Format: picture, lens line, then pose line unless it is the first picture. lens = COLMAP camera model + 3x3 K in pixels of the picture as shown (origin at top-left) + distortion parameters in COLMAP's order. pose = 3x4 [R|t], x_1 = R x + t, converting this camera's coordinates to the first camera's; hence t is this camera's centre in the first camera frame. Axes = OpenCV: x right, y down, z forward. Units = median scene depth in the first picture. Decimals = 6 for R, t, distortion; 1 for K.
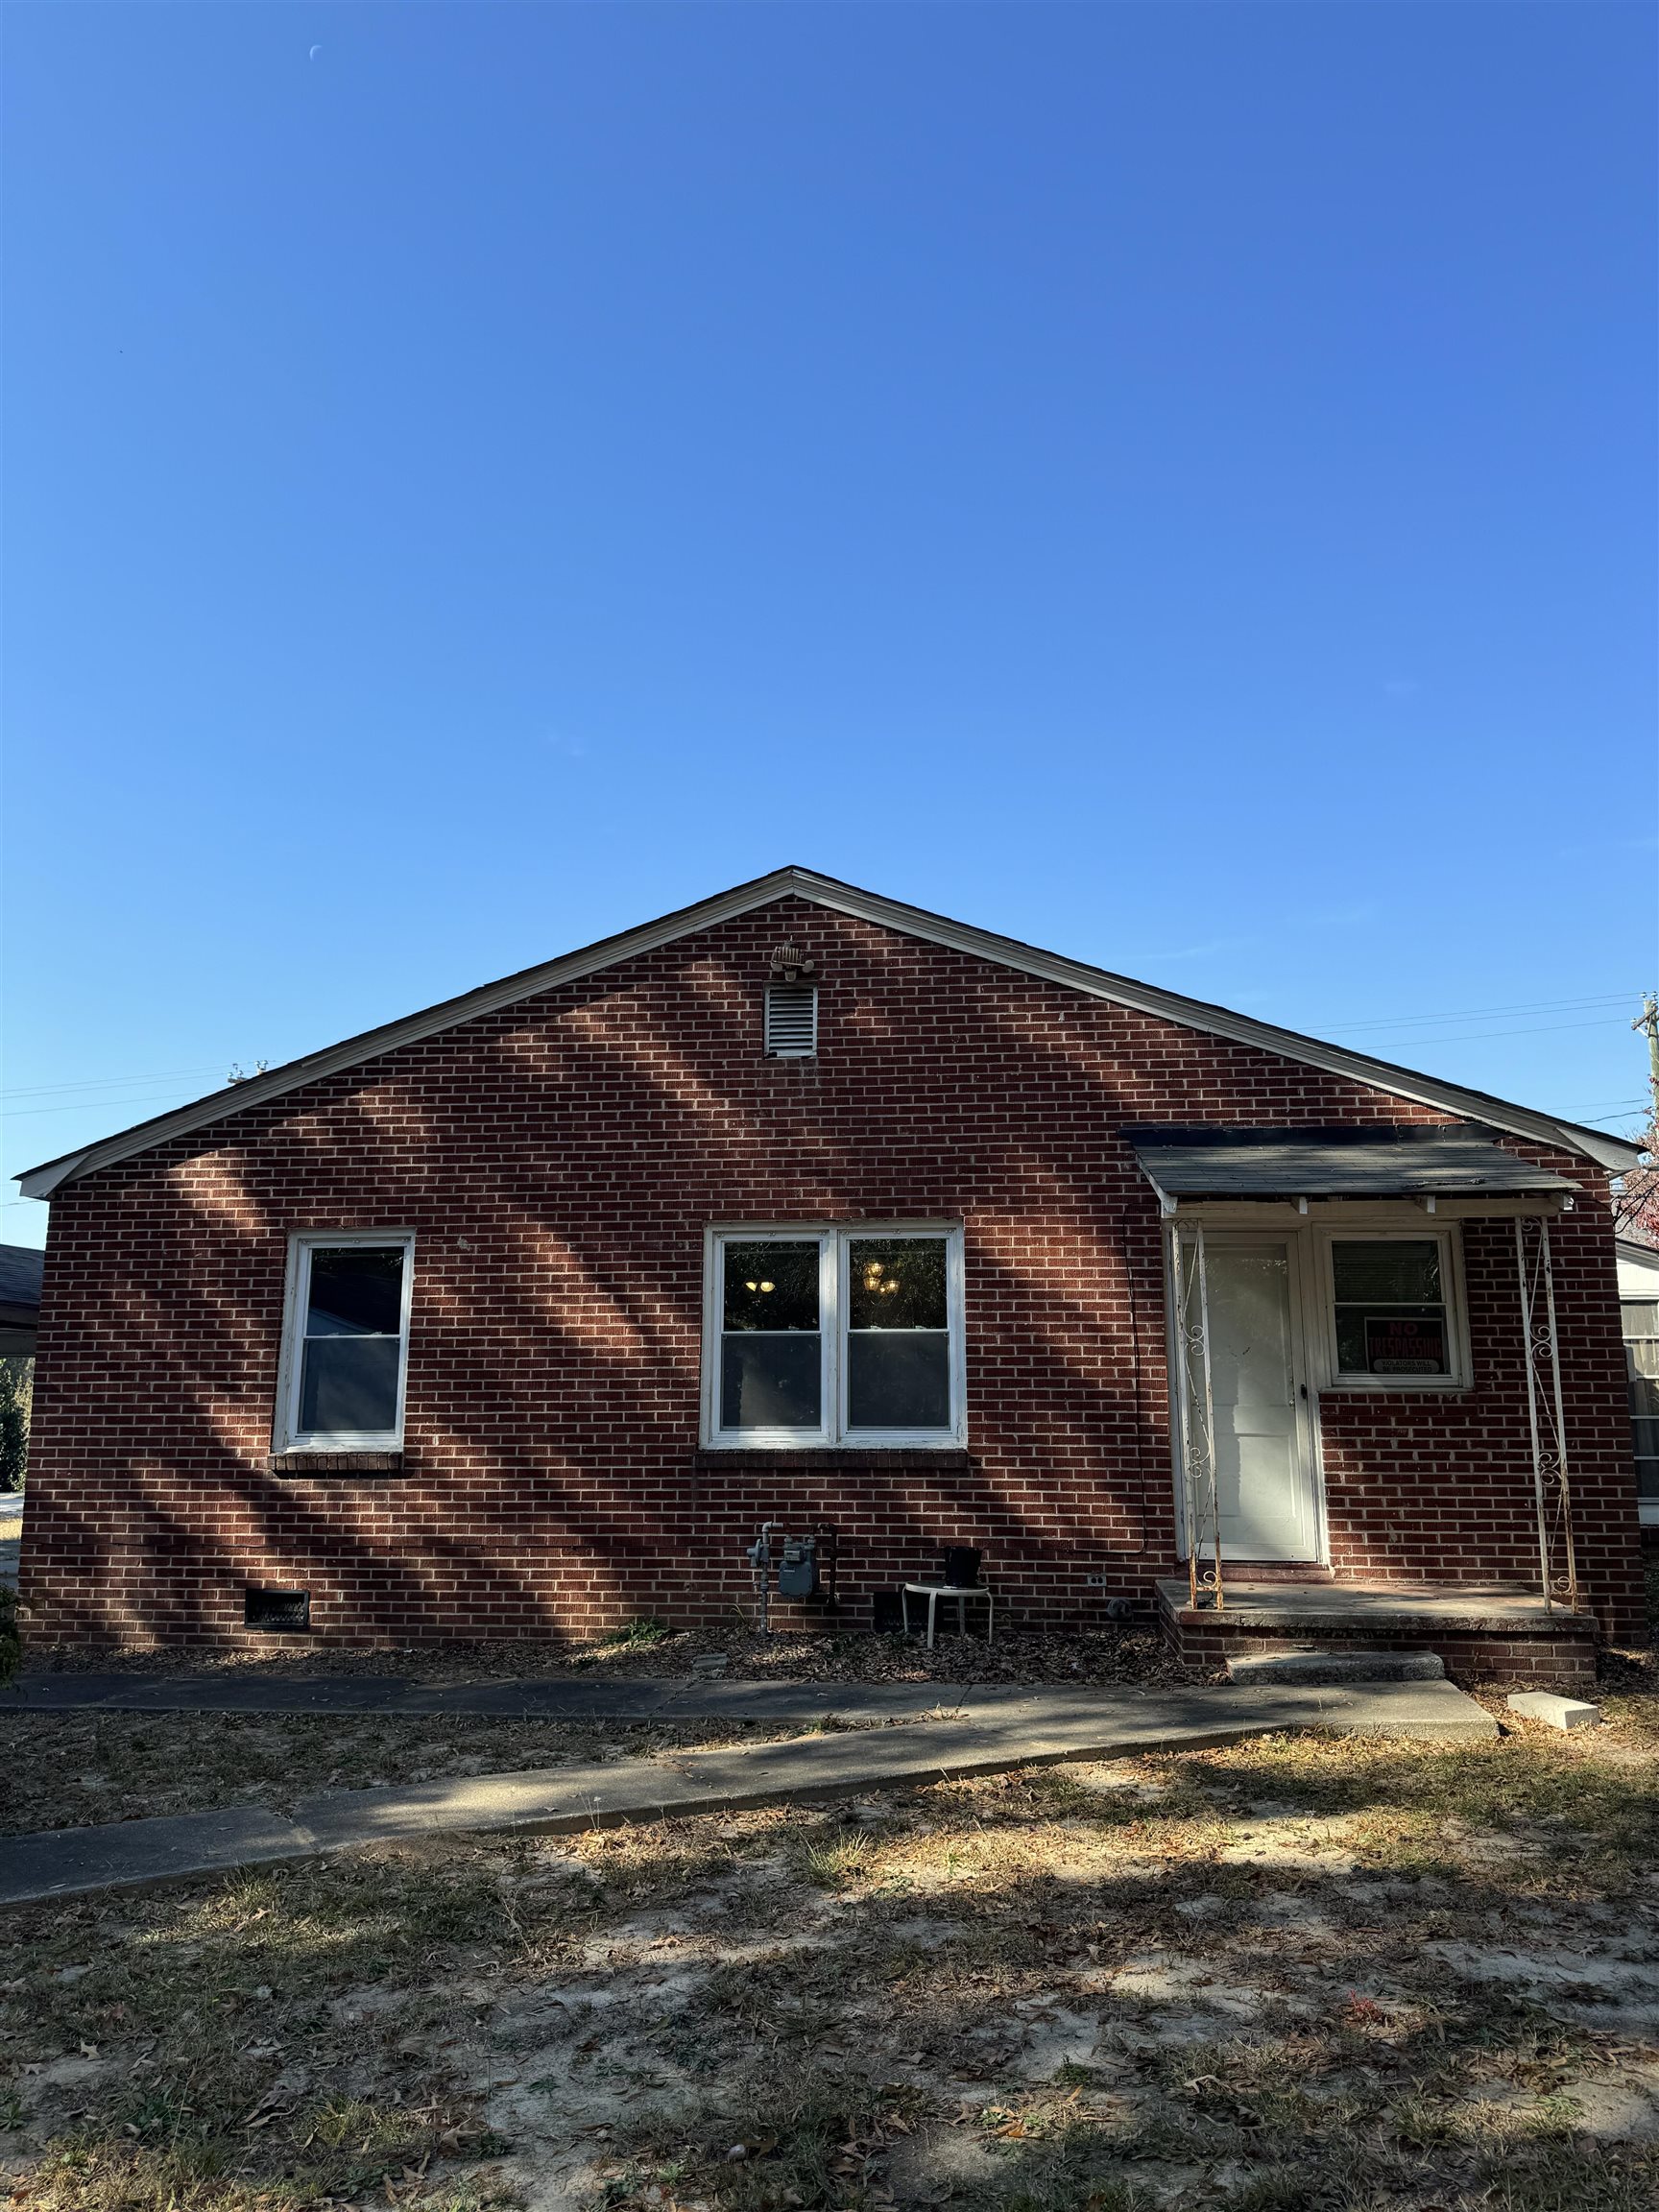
lens RADIAL K [[1555.9, 0, 829.2], [0, 1555.9, 1101.3], [0, 0, 1]] dist [0.060890, -0.005166]
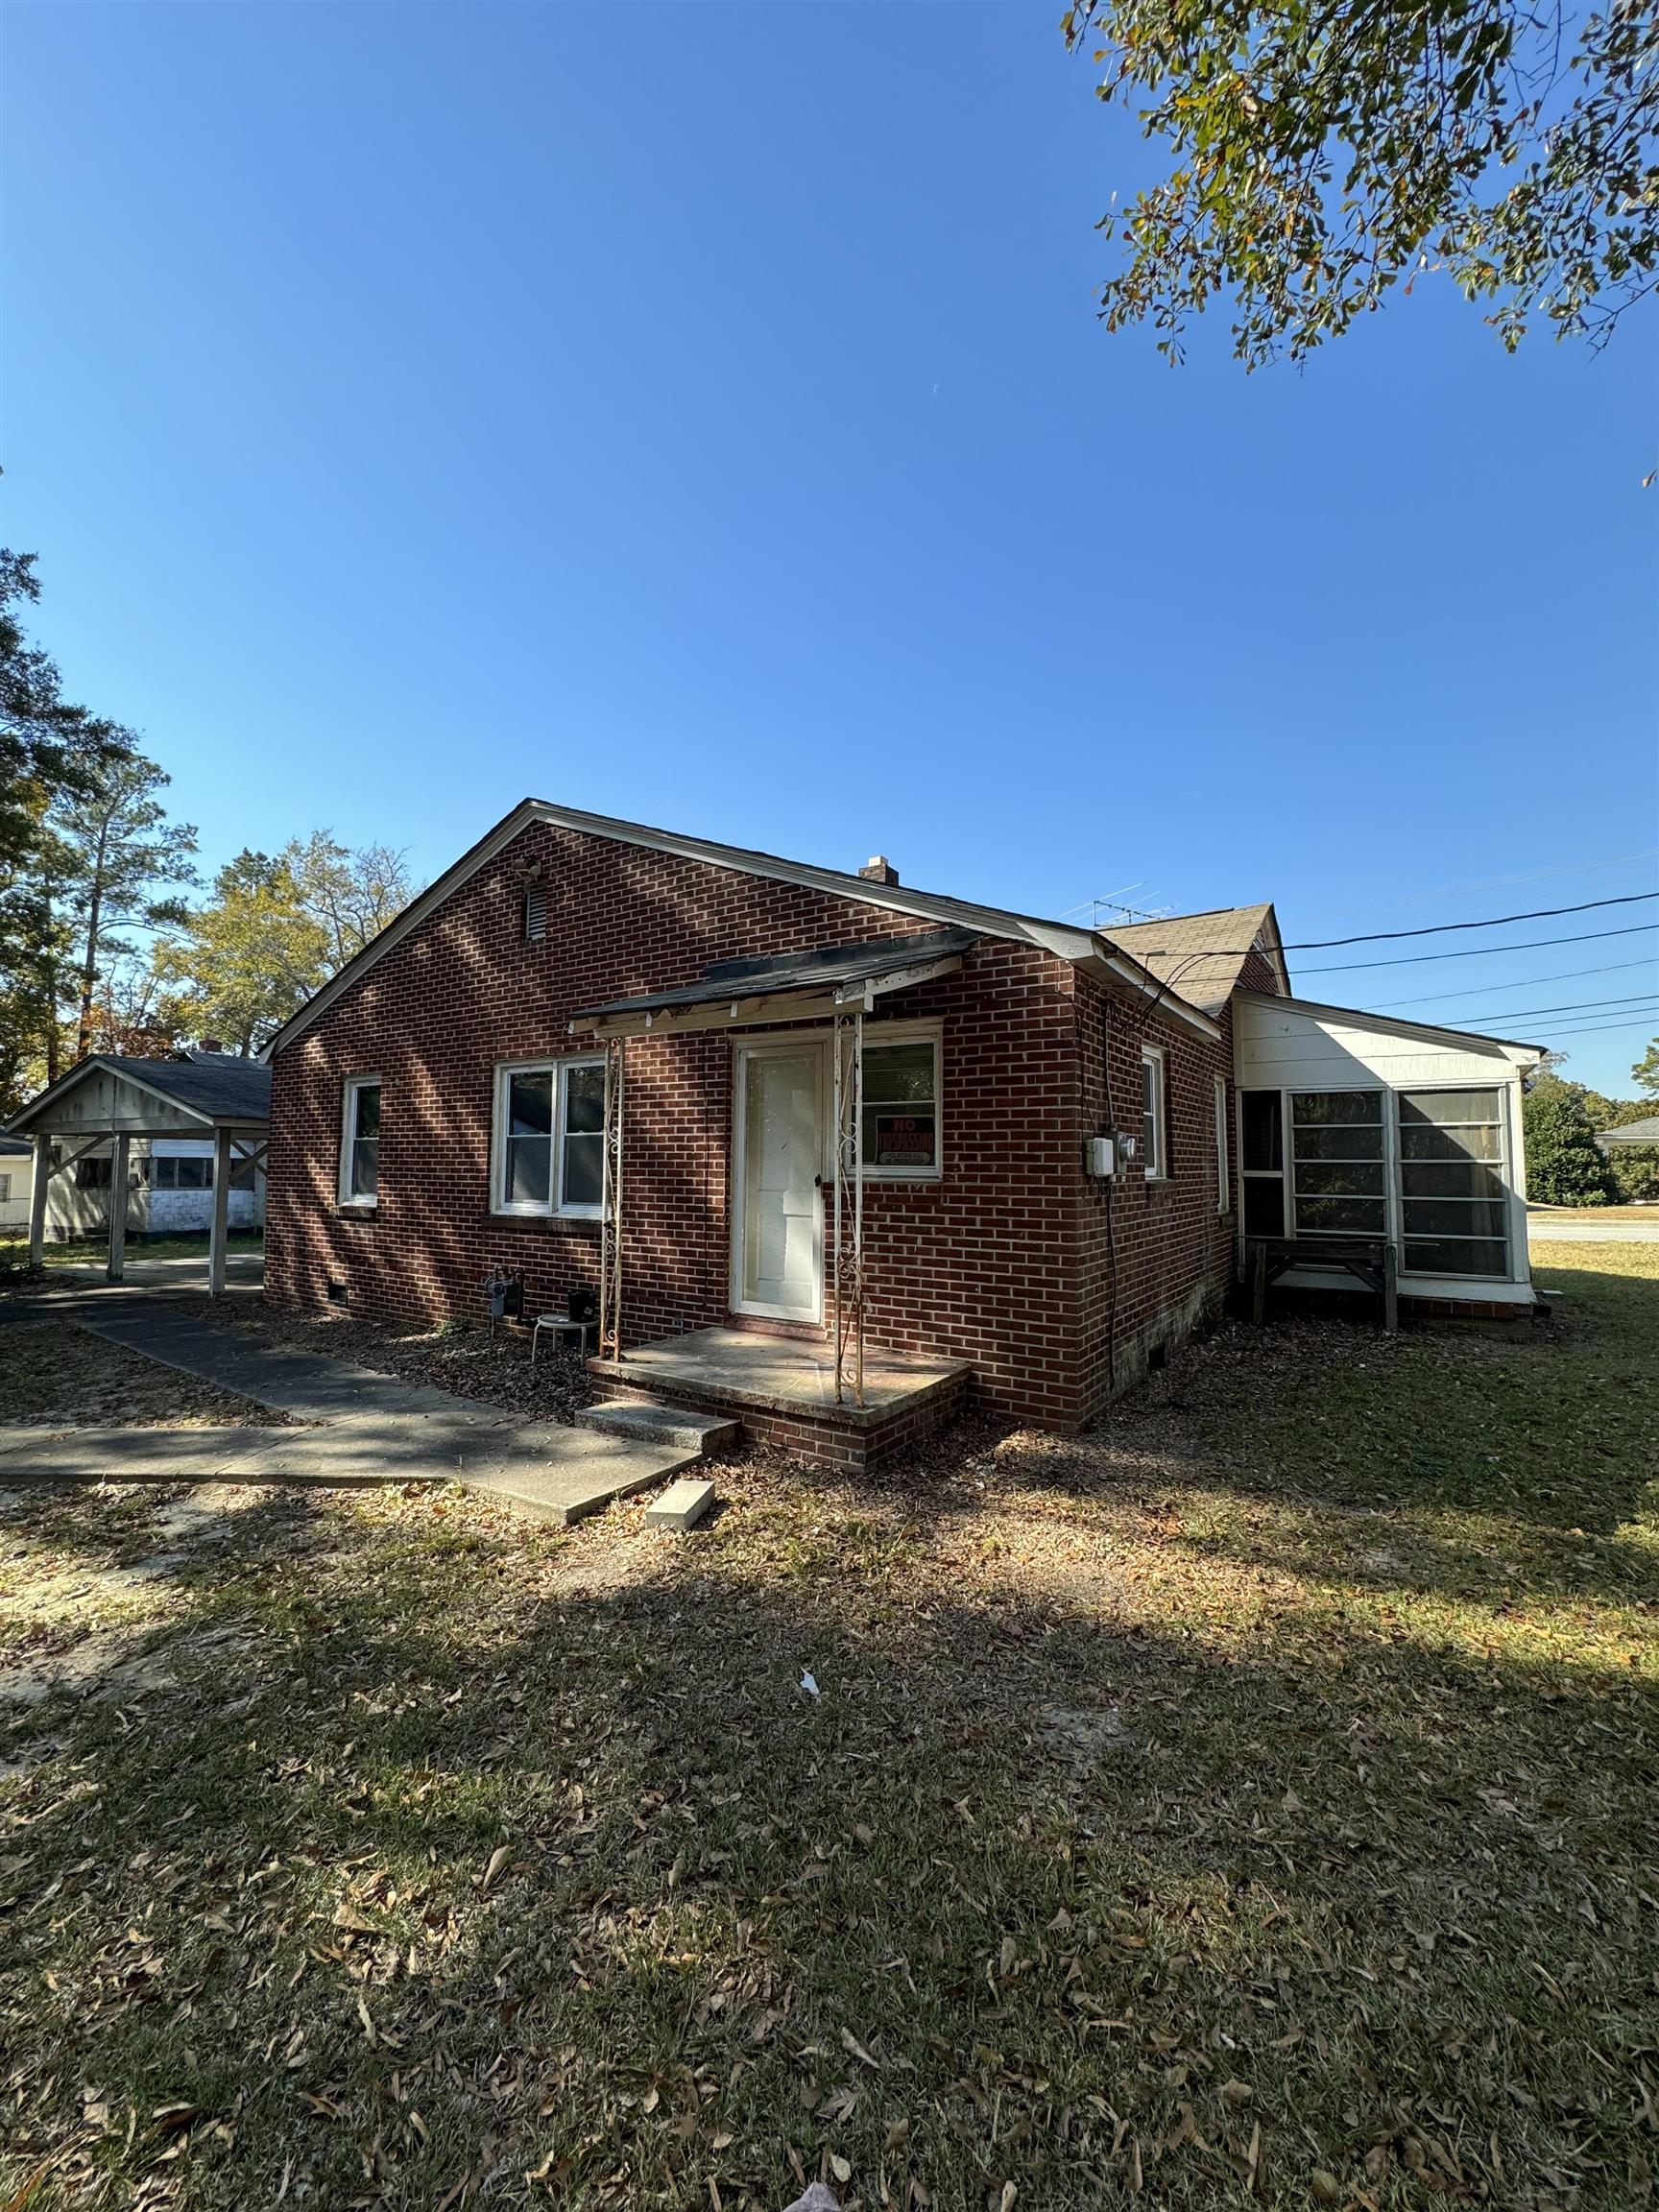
lens RADIAL K [[879.5, 0, 830.0], [0, 879.5, 1112.3], [0, 0, 1]] dist [-0.001420, -0.001042]
pose [[0.883217, -0.022397, -0.468429, 0.602200], [0.082872, 0.990593, 0.108890, 0.063999], [0.461584, -0.134993, 0.876765, 0.435062]]
